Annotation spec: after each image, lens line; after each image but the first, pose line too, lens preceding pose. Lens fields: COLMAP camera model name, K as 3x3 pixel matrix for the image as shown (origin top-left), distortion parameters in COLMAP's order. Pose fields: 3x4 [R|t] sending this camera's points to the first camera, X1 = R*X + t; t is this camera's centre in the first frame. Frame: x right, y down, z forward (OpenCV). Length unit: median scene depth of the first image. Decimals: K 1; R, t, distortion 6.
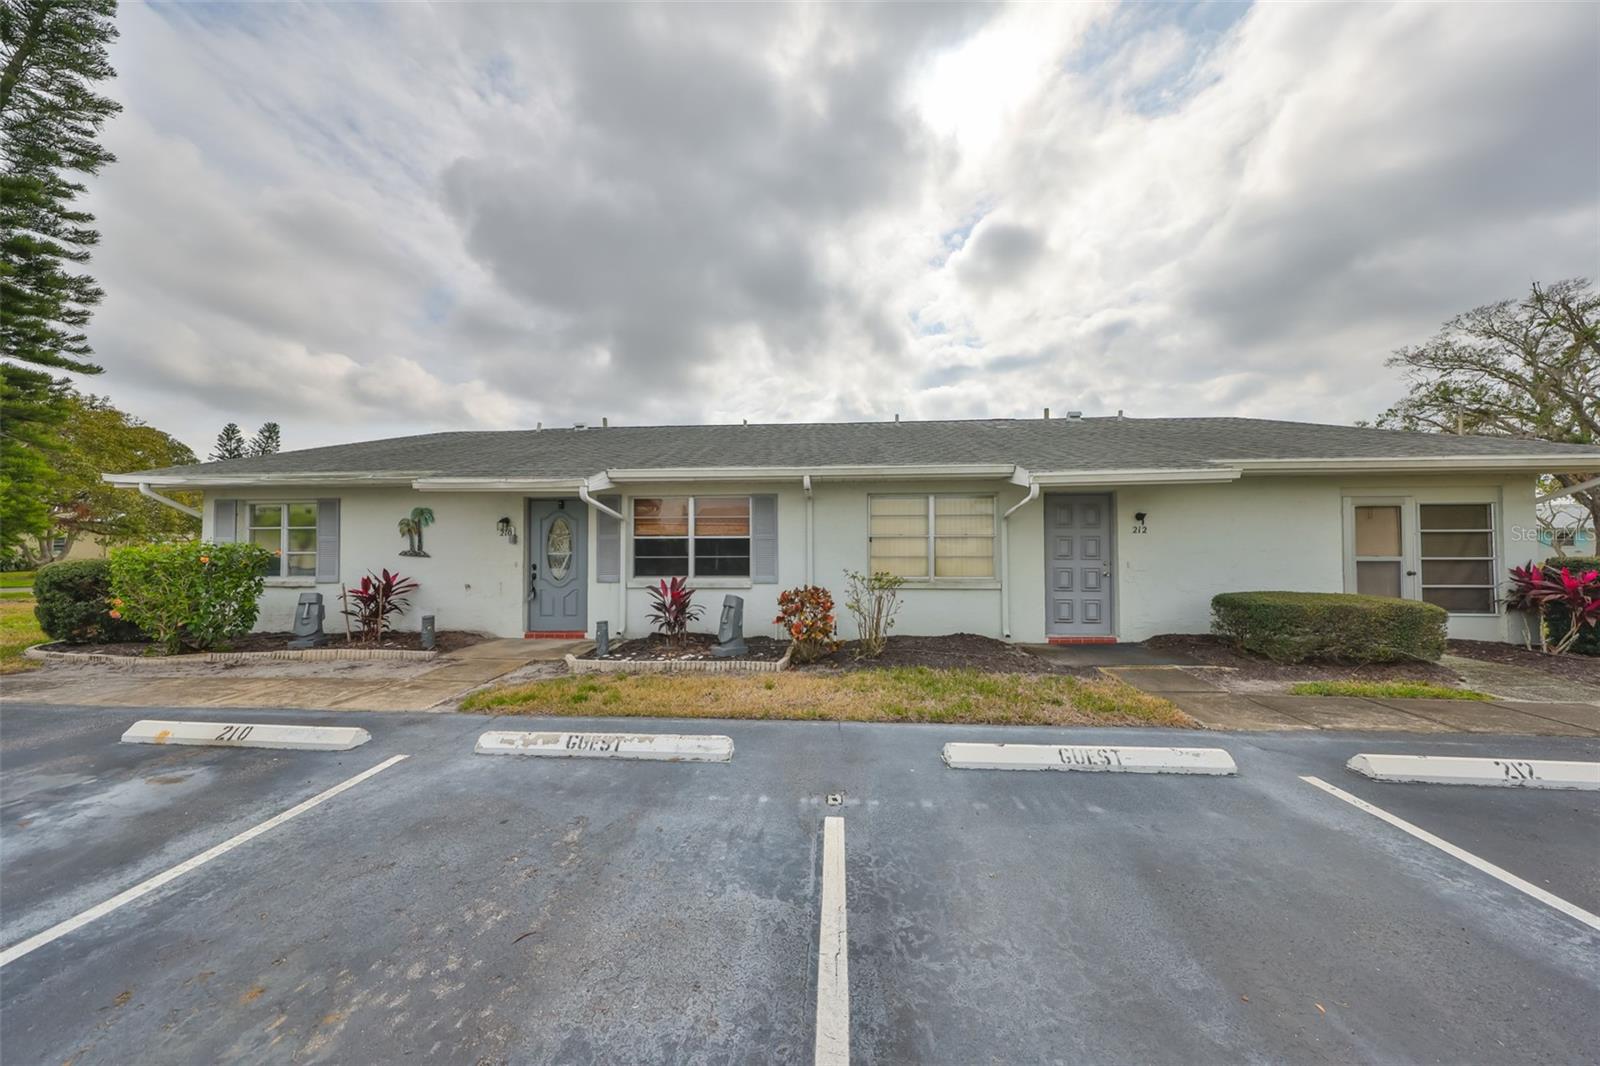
lens RADIAL K [[496.5, 0, 805.0], [0, 496.5, 539.8], [0, 0, 1]] dist [0.000352, 0.000113]
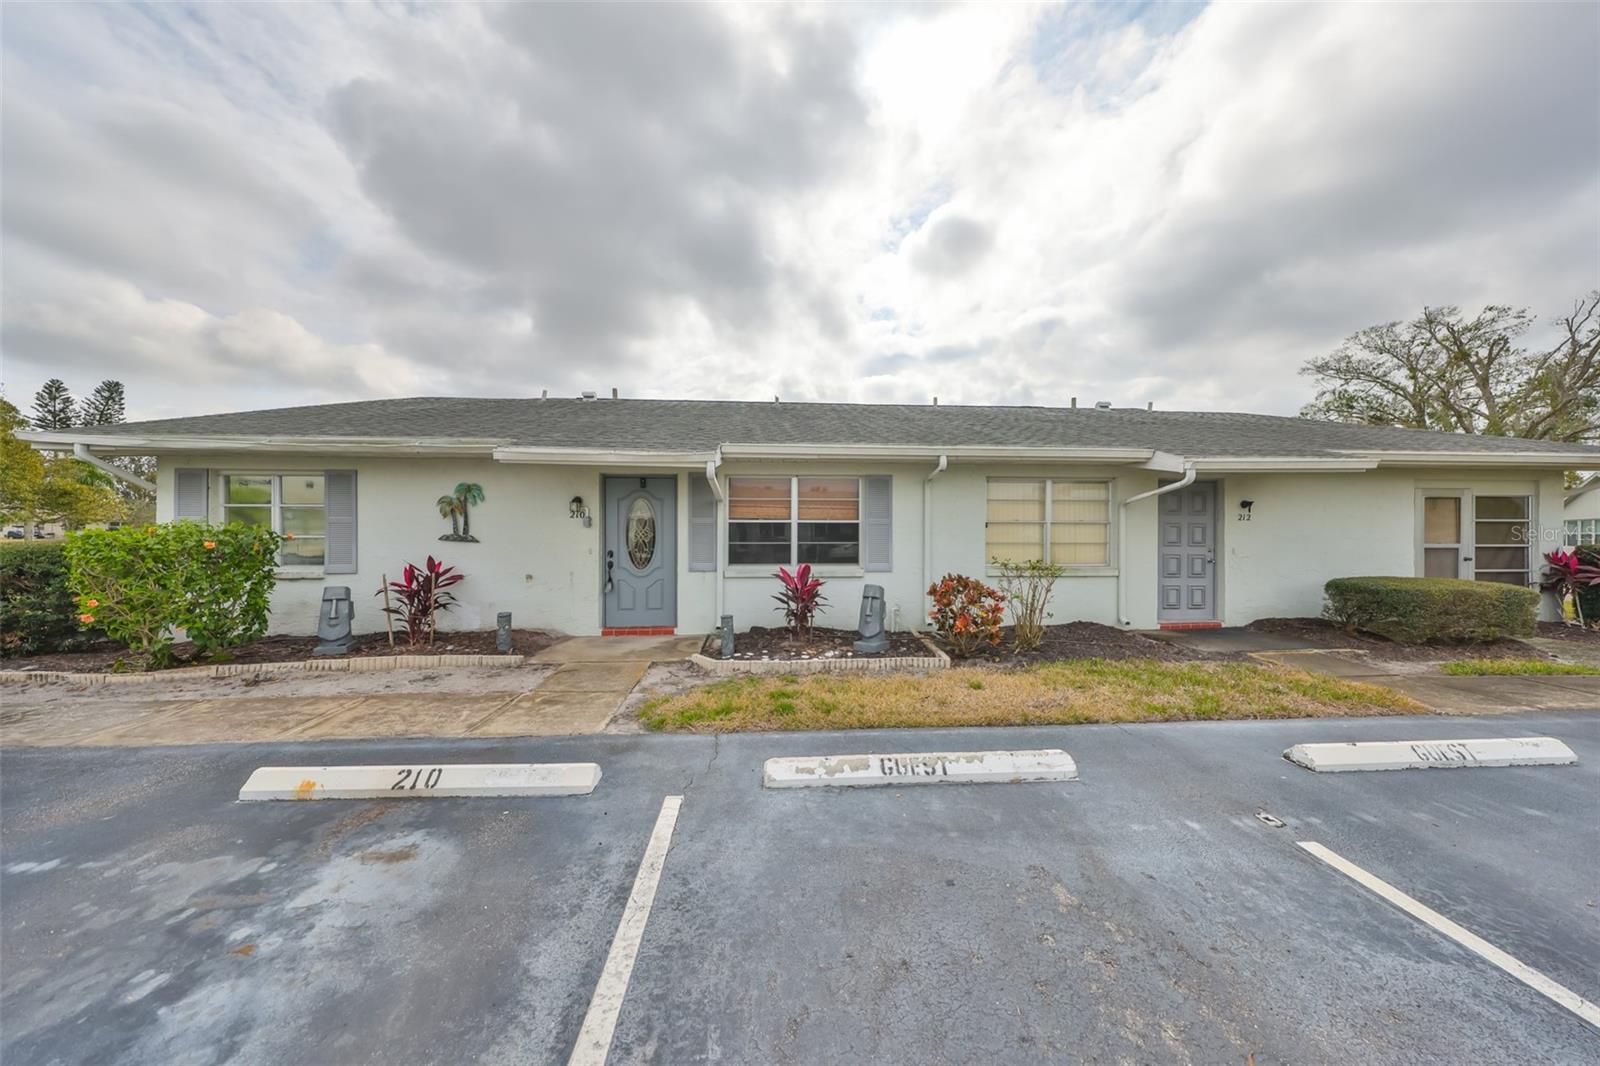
lens RADIAL K [[497.3, 0, 808.8], [0, 497.3, 548.6], [0, 0, 1]] dist [-0.001838, -0.000013]
pose [[0.990942, 0.000338, 0.134292, -0.345637], [-0.006616, 0.998906, 0.046302, 0.002988], [-0.134130, -0.046771, 0.989859, 0.104258]]
